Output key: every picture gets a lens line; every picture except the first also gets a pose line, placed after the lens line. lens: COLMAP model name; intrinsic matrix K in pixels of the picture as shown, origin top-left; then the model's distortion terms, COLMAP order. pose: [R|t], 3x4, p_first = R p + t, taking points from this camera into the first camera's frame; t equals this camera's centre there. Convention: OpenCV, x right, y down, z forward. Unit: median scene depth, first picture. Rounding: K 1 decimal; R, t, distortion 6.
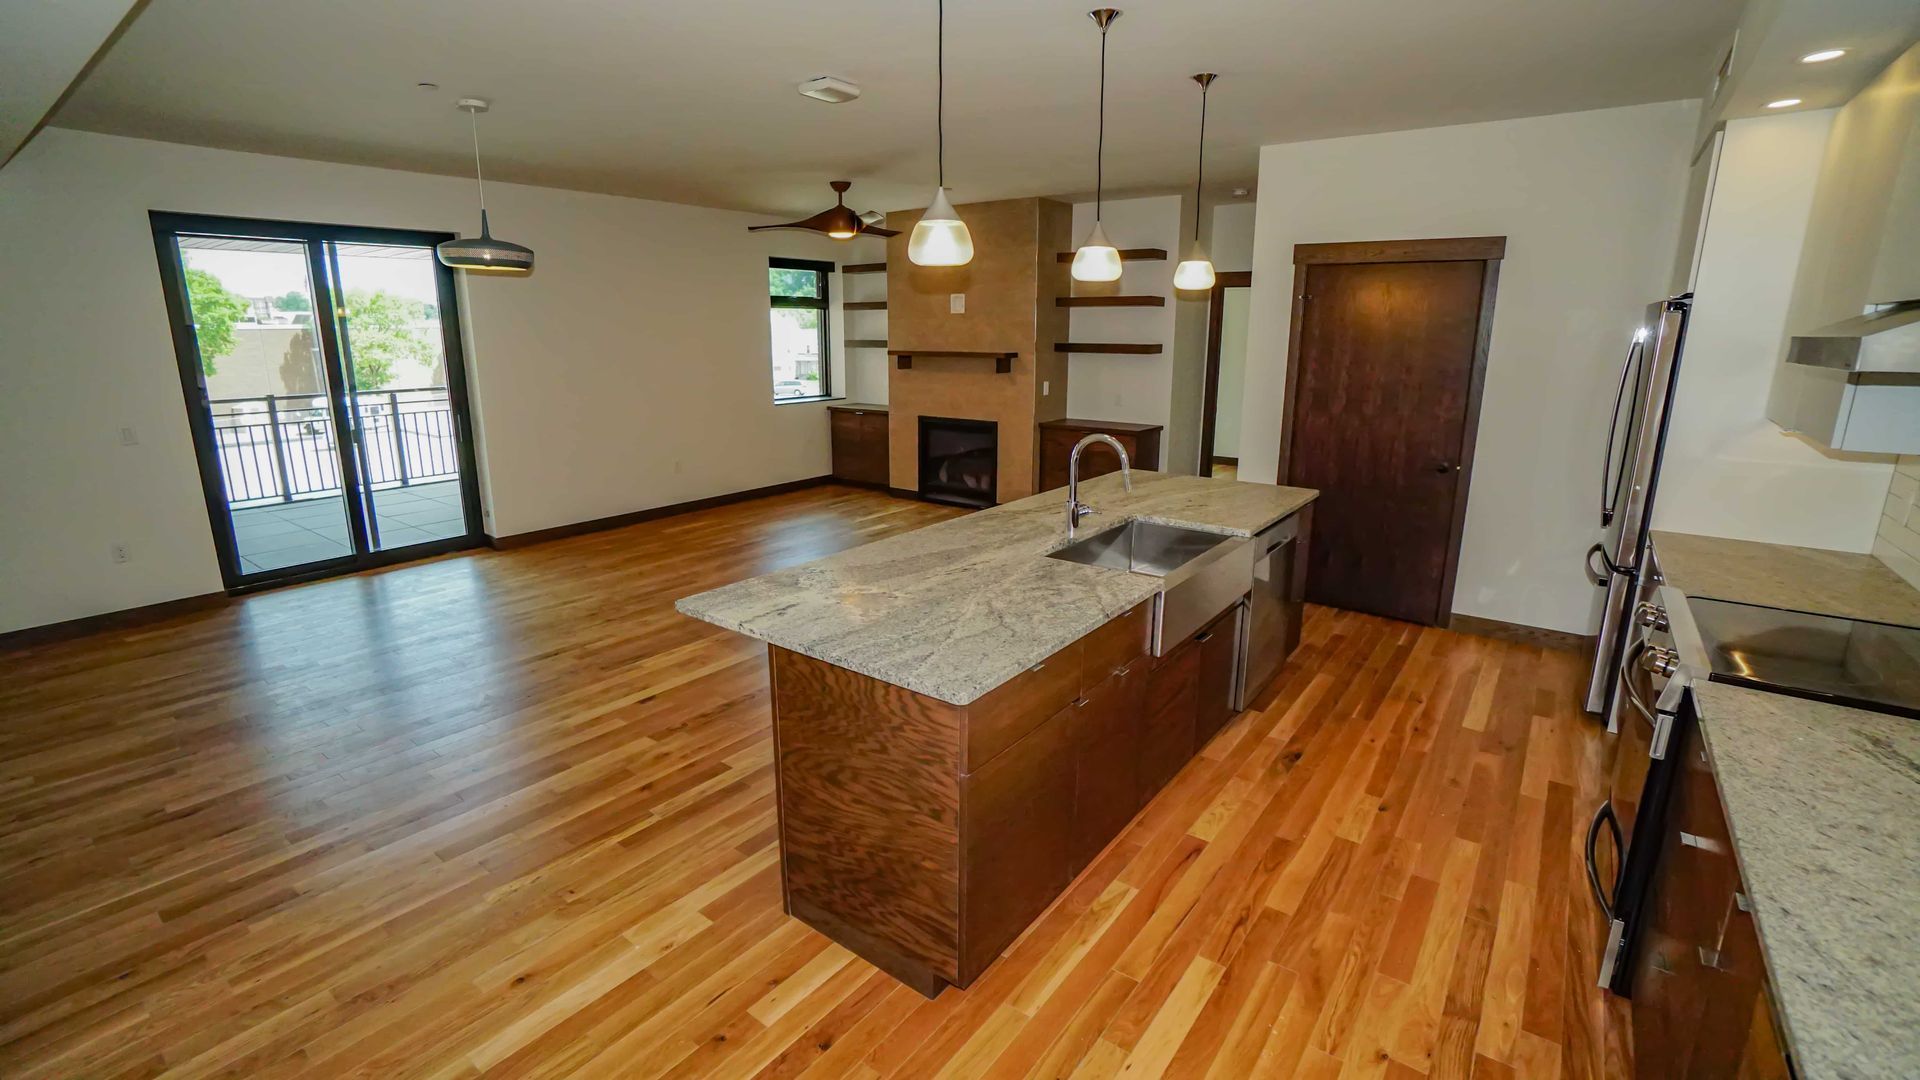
lens RADIAL K [[838.5, 0, 942.8], [0, 838.5, 537.0], [0, 0, 1]] dist [-0.041927, 0.007942]
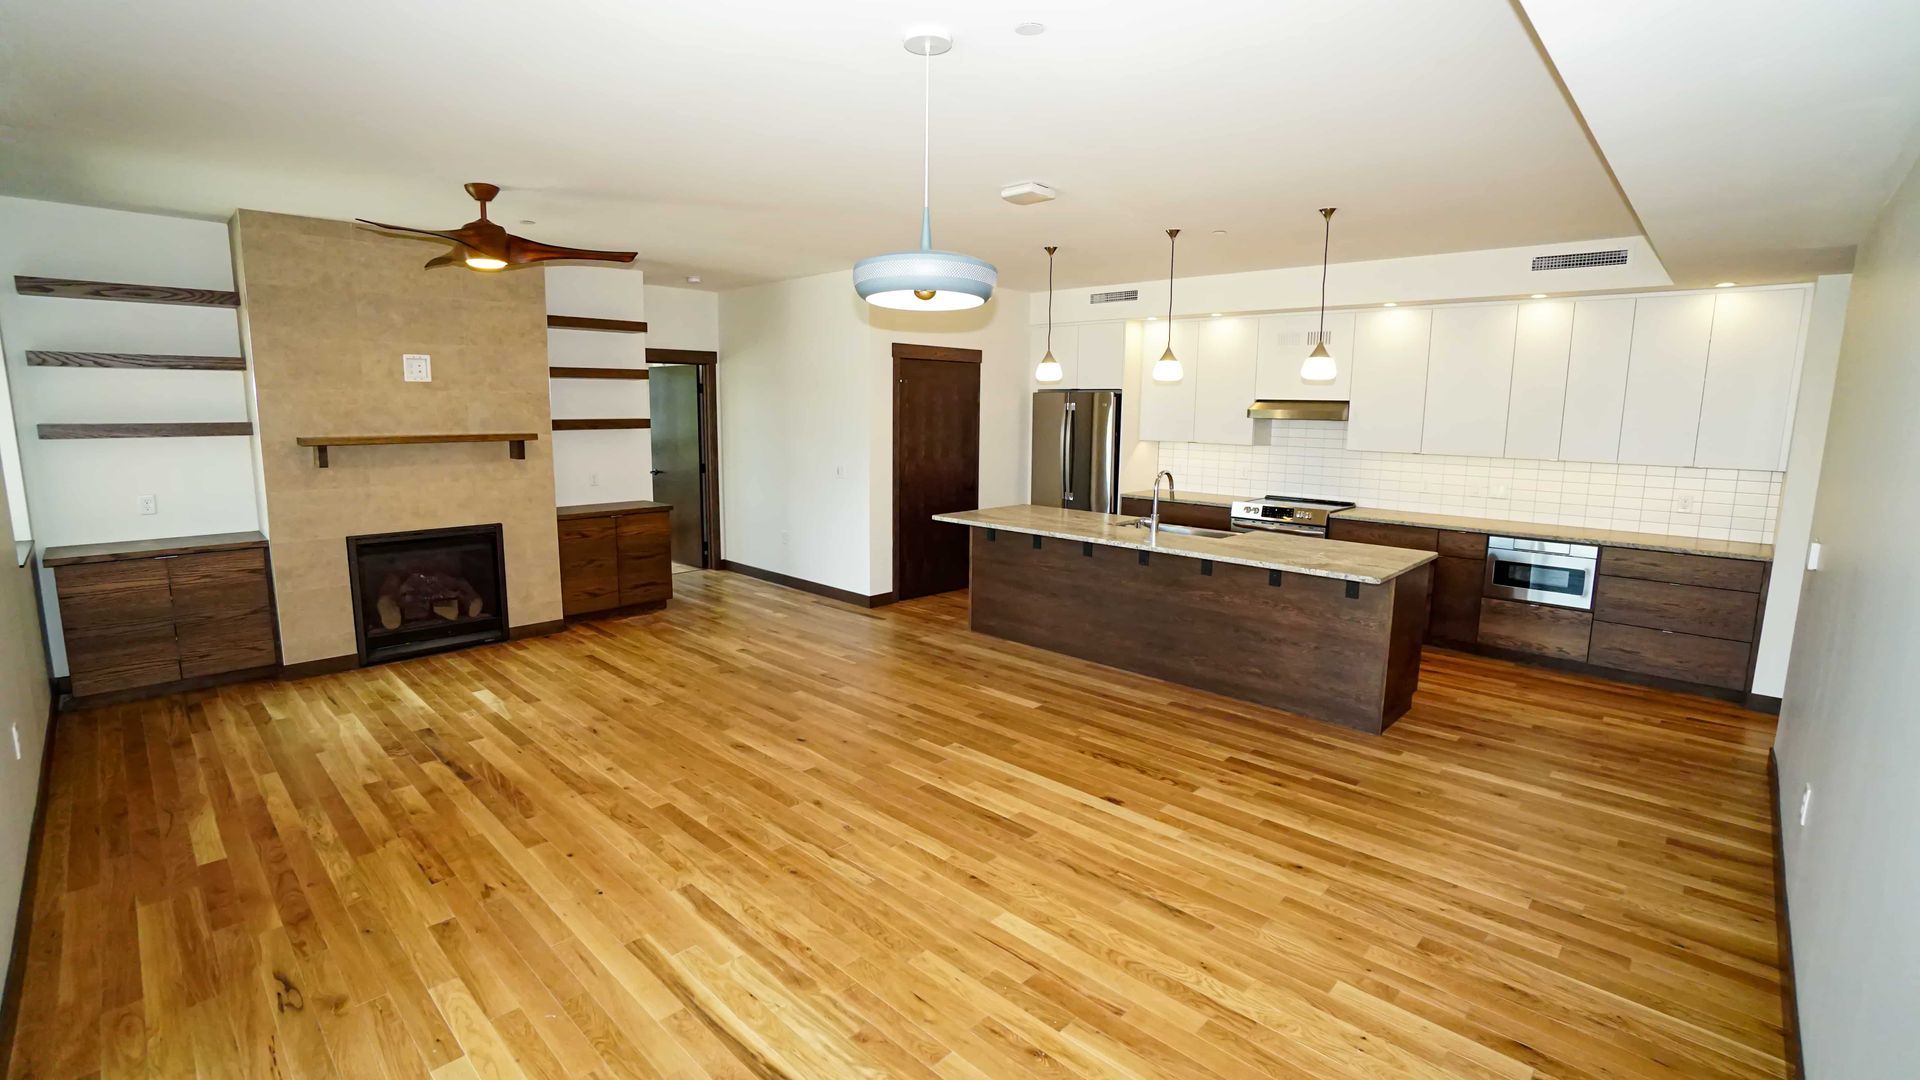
lens RADIAL K [[838.5, 0, 956.6], [0, 838.5, 537.8], [0, 0, 1]] dist [-0.041927, 0.007942]
pose [[0.113313, -0.157190, 0.981046, -1.803618], [0.230437, 0.964639, 0.127945, -0.358994], [-0.966467, 0.211571, 0.145528, 1.407547]]
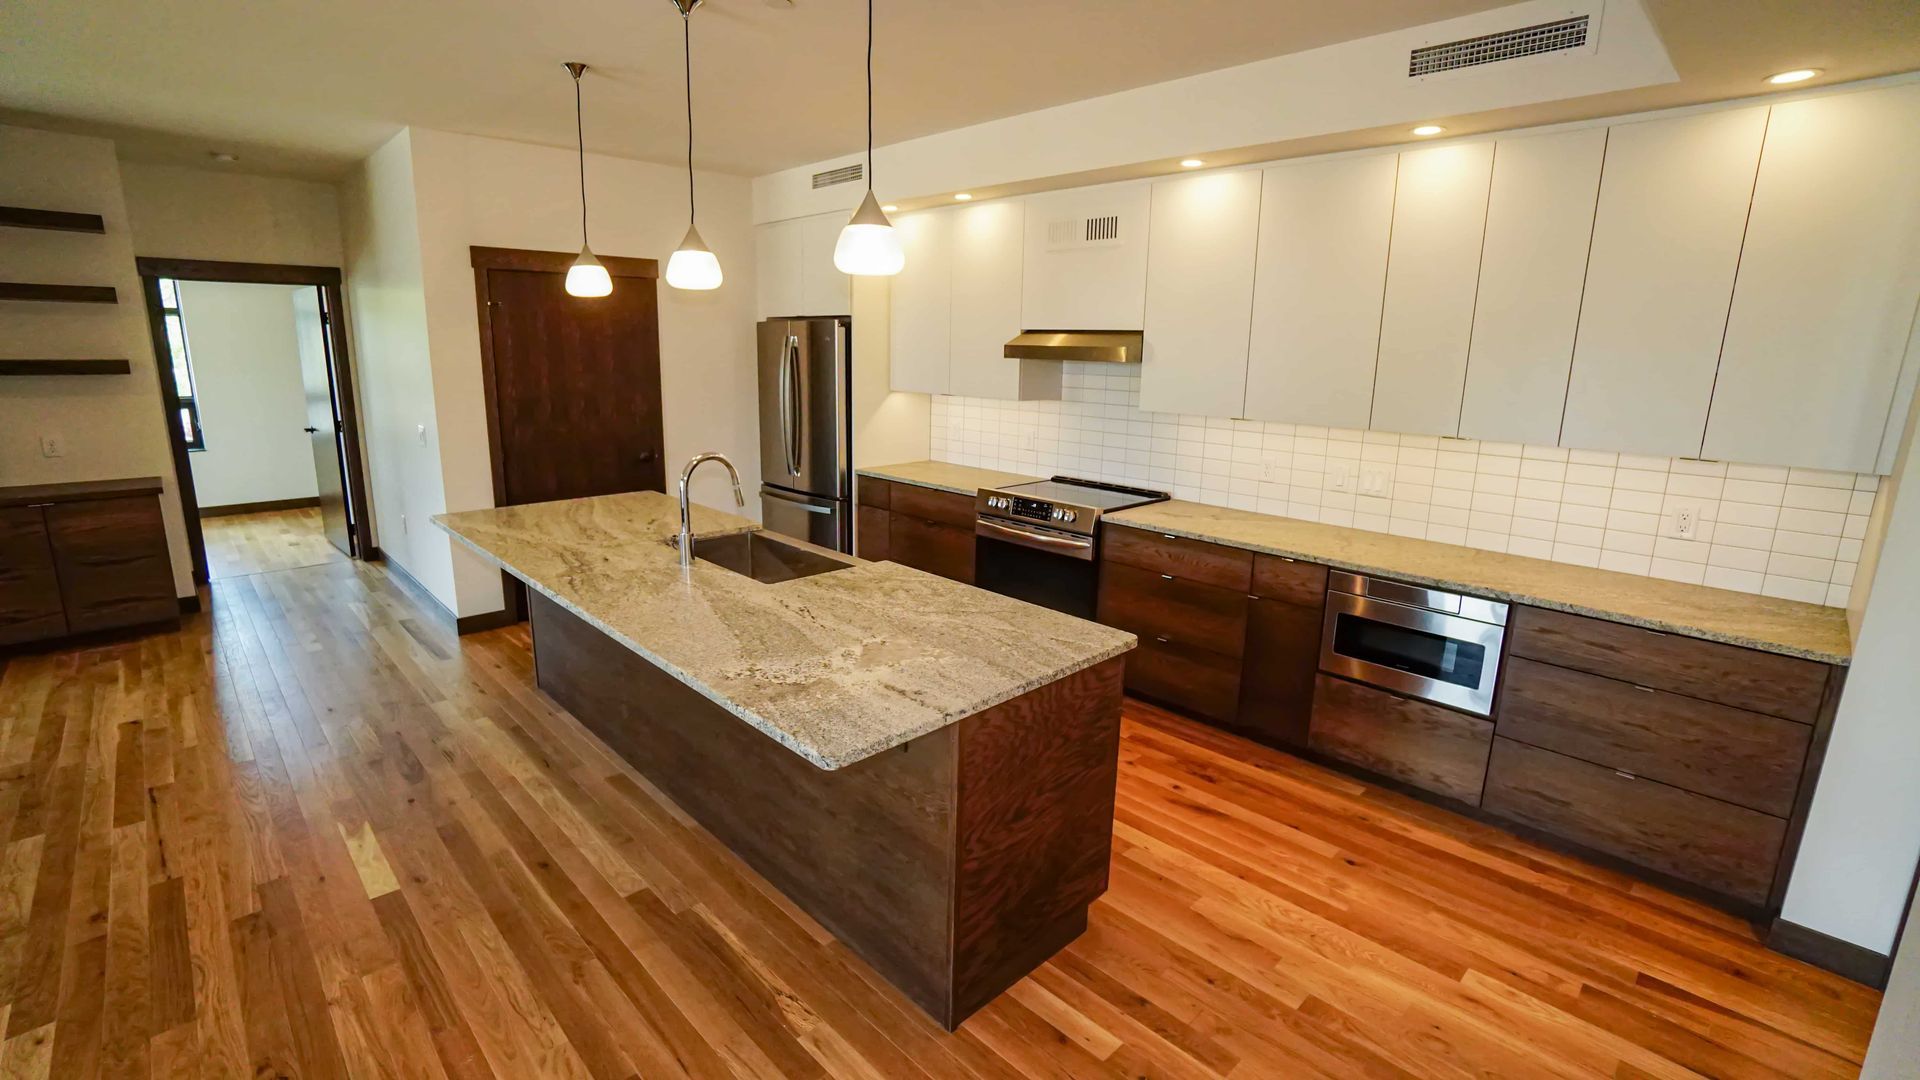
lens RADIAL K [[838.5, 0, 952.0], [0, 838.5, 538.0], [0, 0, 1]] dist [-0.041927, 0.007942]
pose [[0.151055, -0.221992, 0.963277, -0.823426], [0.223593, 0.956876, 0.185455, -0.171741], [-0.962906, 0.187368, 0.194177, 0.686372]]
